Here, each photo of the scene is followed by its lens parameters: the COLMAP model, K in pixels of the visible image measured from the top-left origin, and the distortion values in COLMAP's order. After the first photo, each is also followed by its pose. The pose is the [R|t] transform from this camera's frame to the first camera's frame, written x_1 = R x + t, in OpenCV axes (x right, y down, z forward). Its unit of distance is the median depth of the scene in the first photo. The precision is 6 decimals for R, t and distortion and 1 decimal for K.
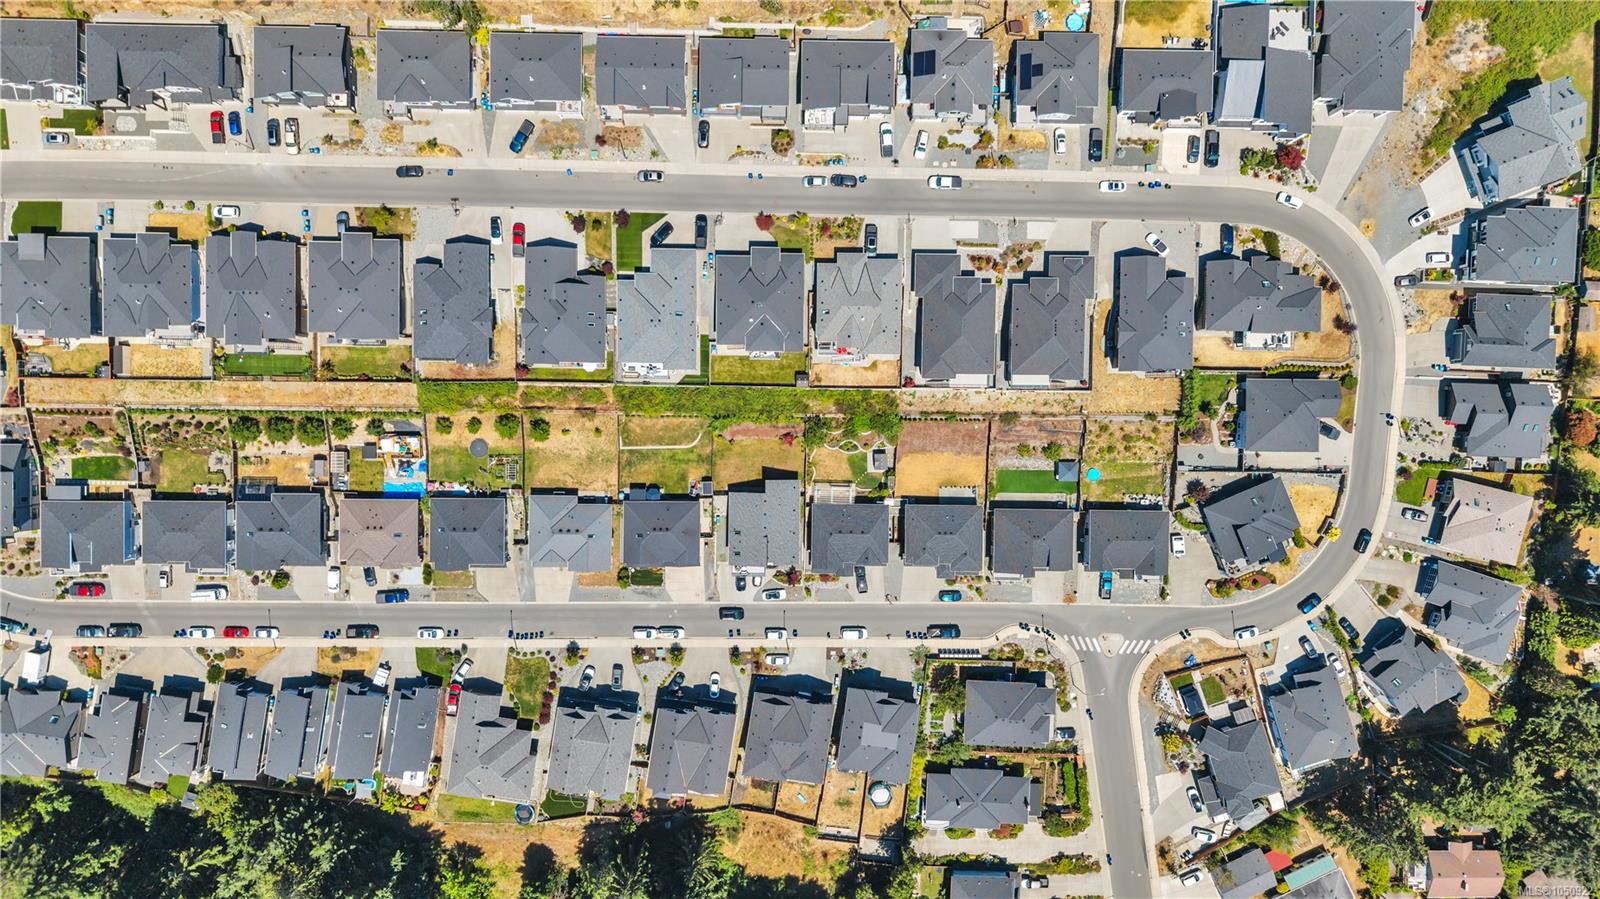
lens RADIAL K [[1087.5, 0, 801.2], [0, 1087.5, 443.0], [0, 0, 1]] dist [0.001748, -0.002712]
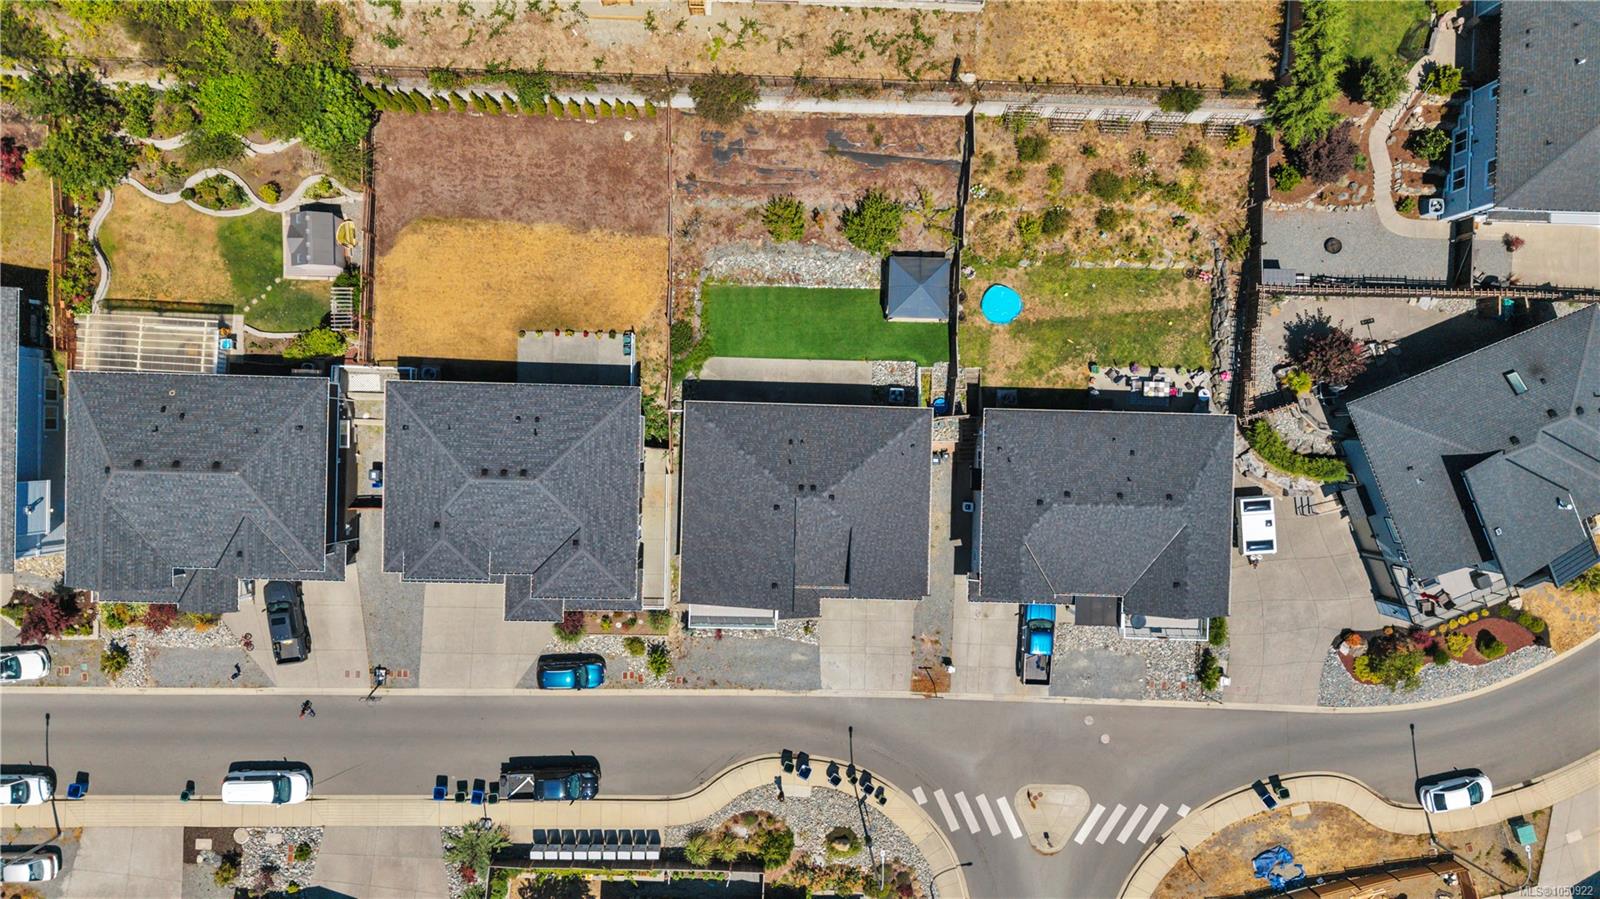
lens RADIAL K [[1154.1, 0, 803.0], [0, 1154.1, 430.6], [0, 0, 1]] dist [0.025272, -0.000382]
pose [[0.999373, 0.014876, 0.032116, 0.199358], [-0.014438, 0.999800, -0.013812, 0.072827], [-0.032315, 0.013340, 0.999389, 0.657235]]
